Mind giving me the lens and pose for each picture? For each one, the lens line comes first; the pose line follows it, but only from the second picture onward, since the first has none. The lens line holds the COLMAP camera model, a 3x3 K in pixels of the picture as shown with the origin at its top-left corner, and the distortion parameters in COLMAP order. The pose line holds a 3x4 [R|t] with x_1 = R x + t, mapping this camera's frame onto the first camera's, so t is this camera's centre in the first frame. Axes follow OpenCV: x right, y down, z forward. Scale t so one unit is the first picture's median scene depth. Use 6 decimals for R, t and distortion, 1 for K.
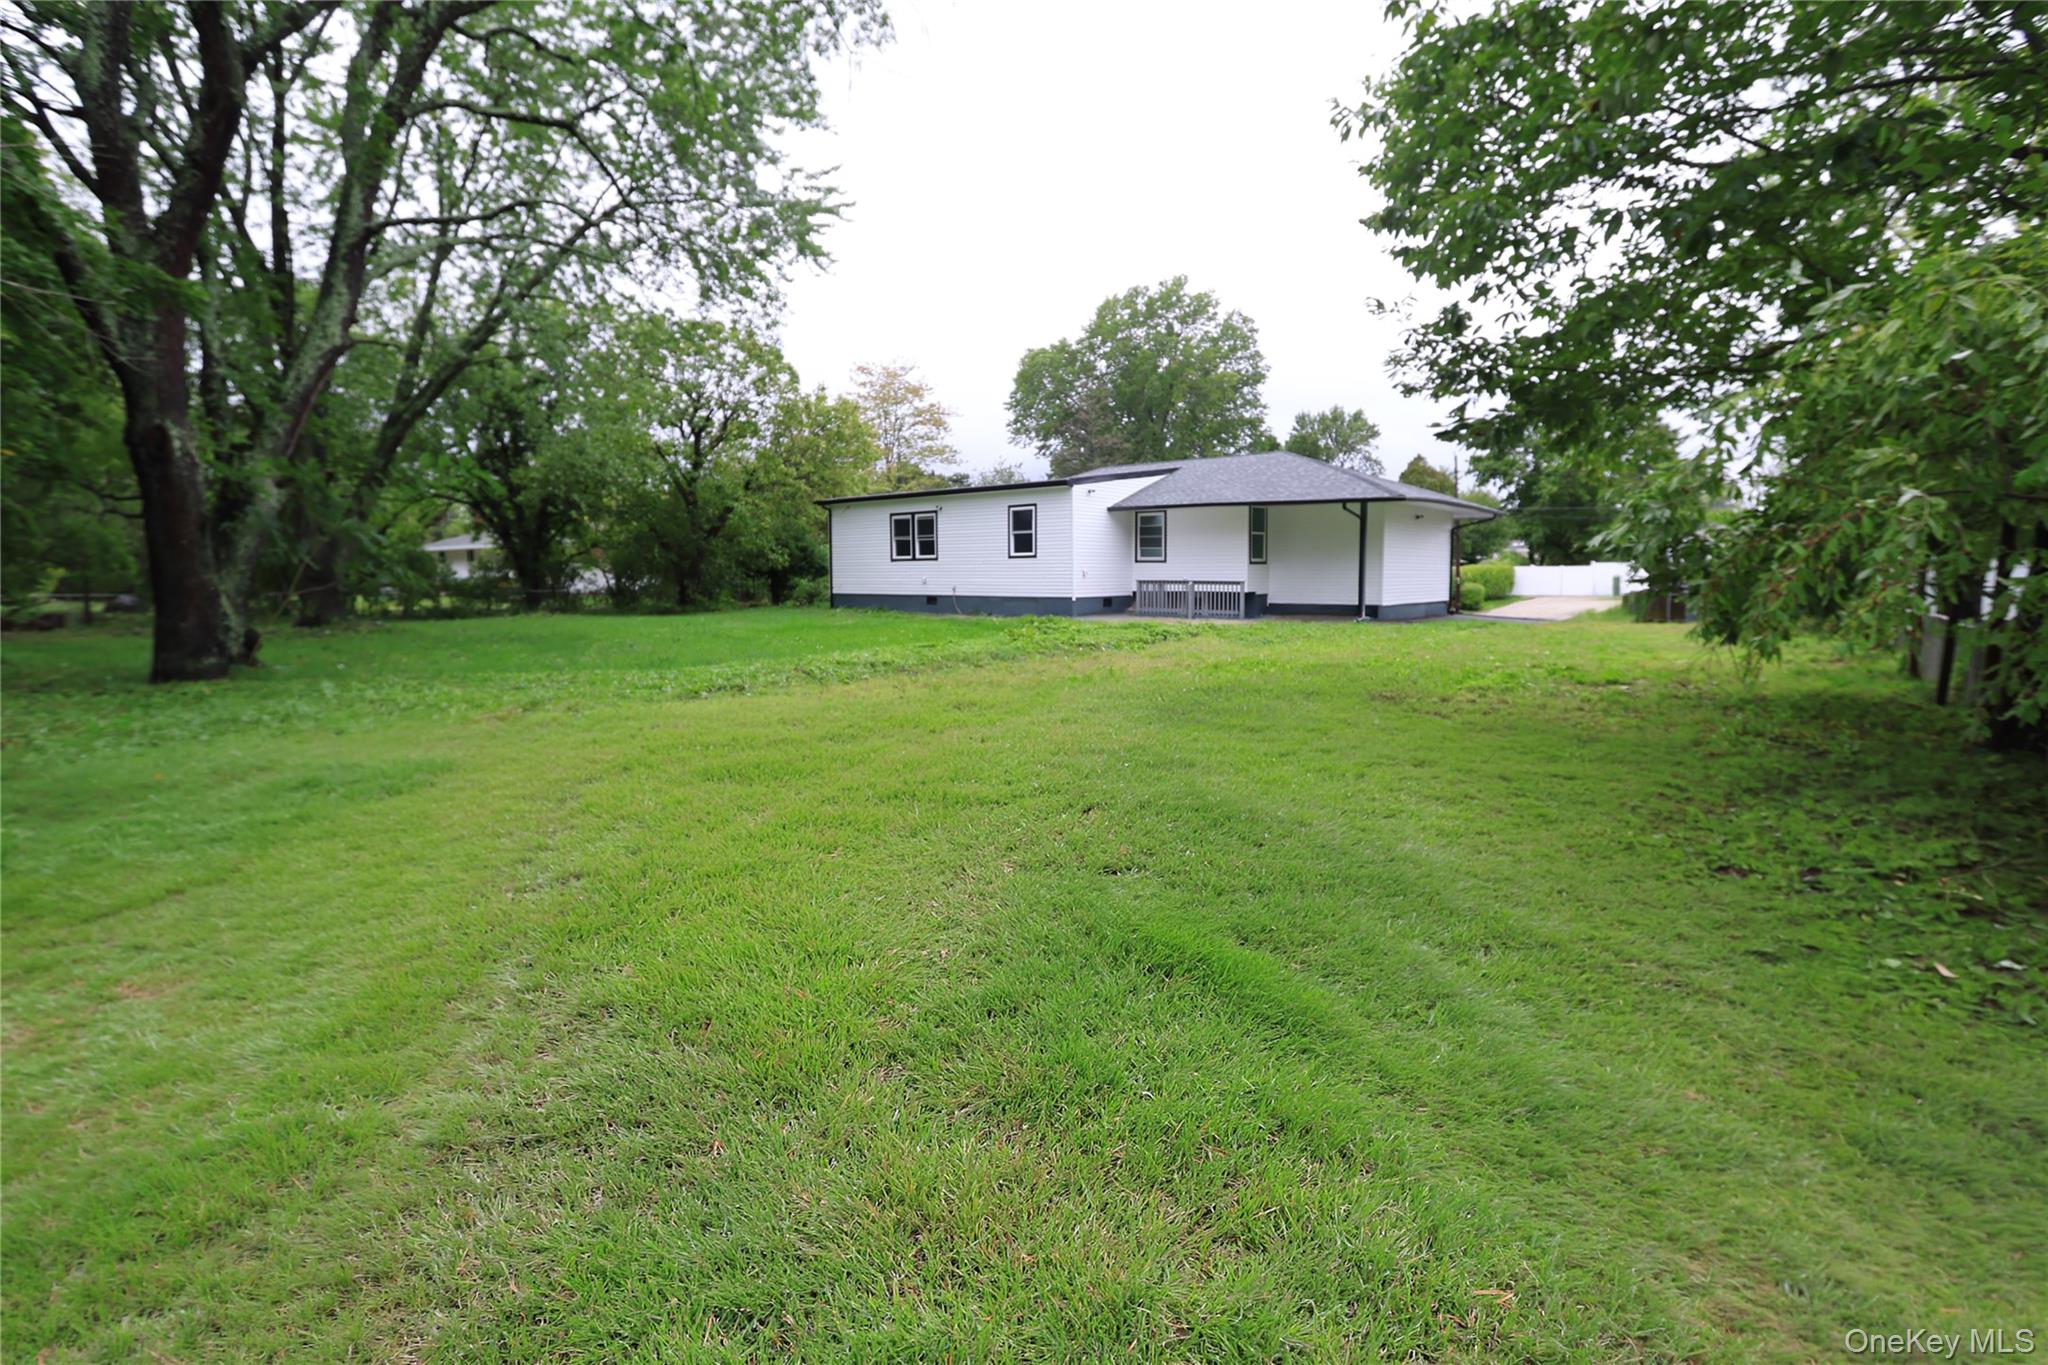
lens RADIAL K [[917.4, 0, 1019.9], [0, 917.4, 657.7], [0, 0, 1]] dist [-0.042516, 0.000002]
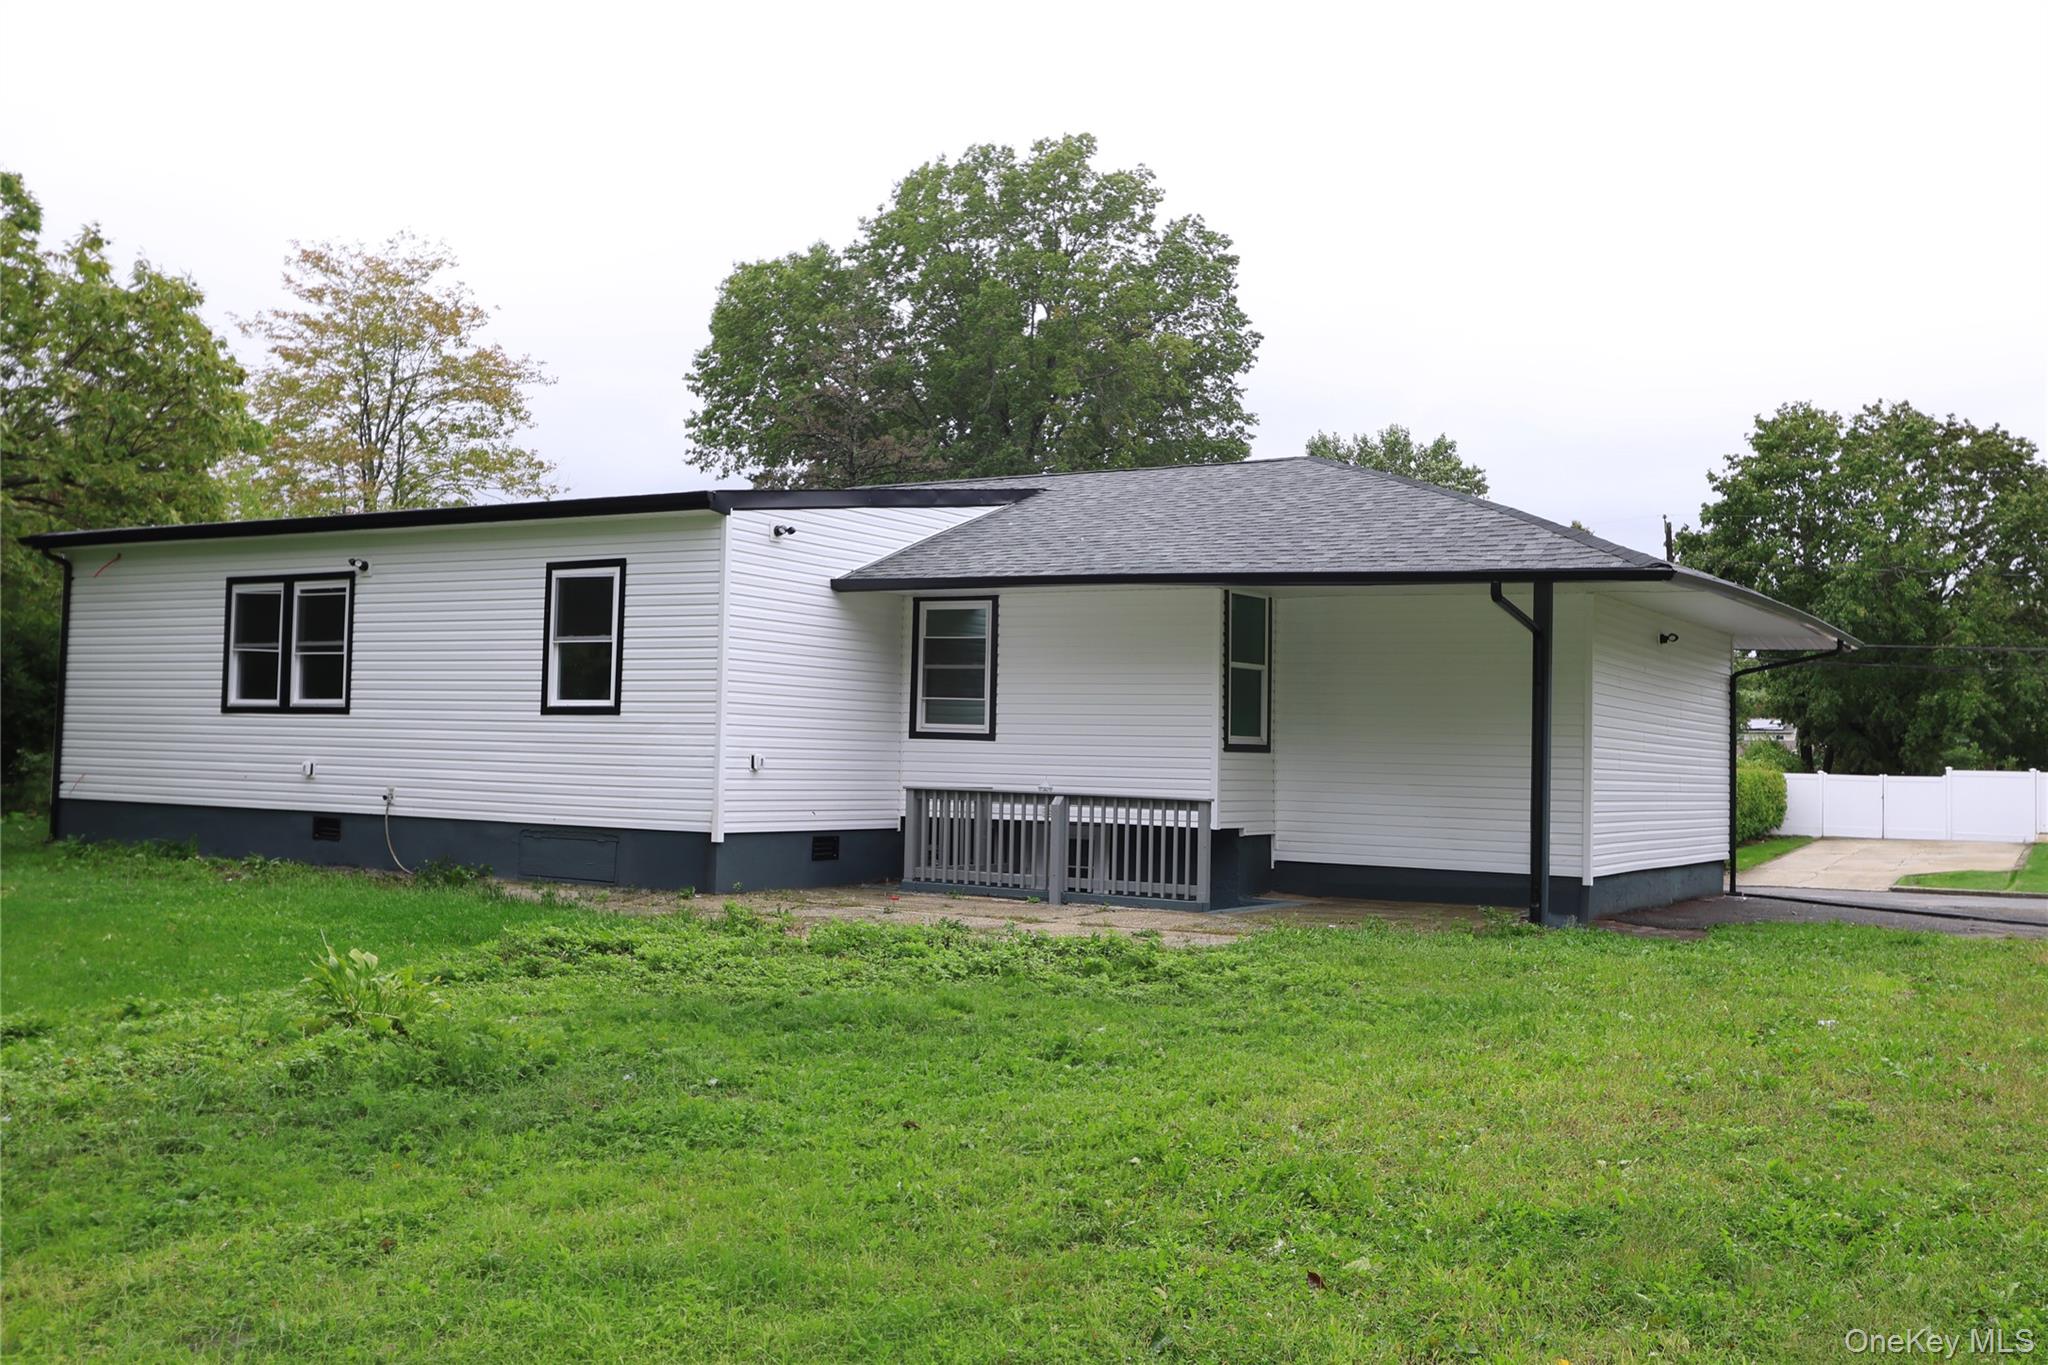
lens RADIAL K [[1984.0, 0, 1024.0], [0, 1984.0, 682.5], [0, 0, 1]] dist [0.004964, -0.001480]
pose [[0.988430, 0.034987, 0.147586, 0.046751], [-0.015265, 0.991038, -0.132703, -0.019682], [-0.150906, 0.128915, 0.980106, 0.198740]]
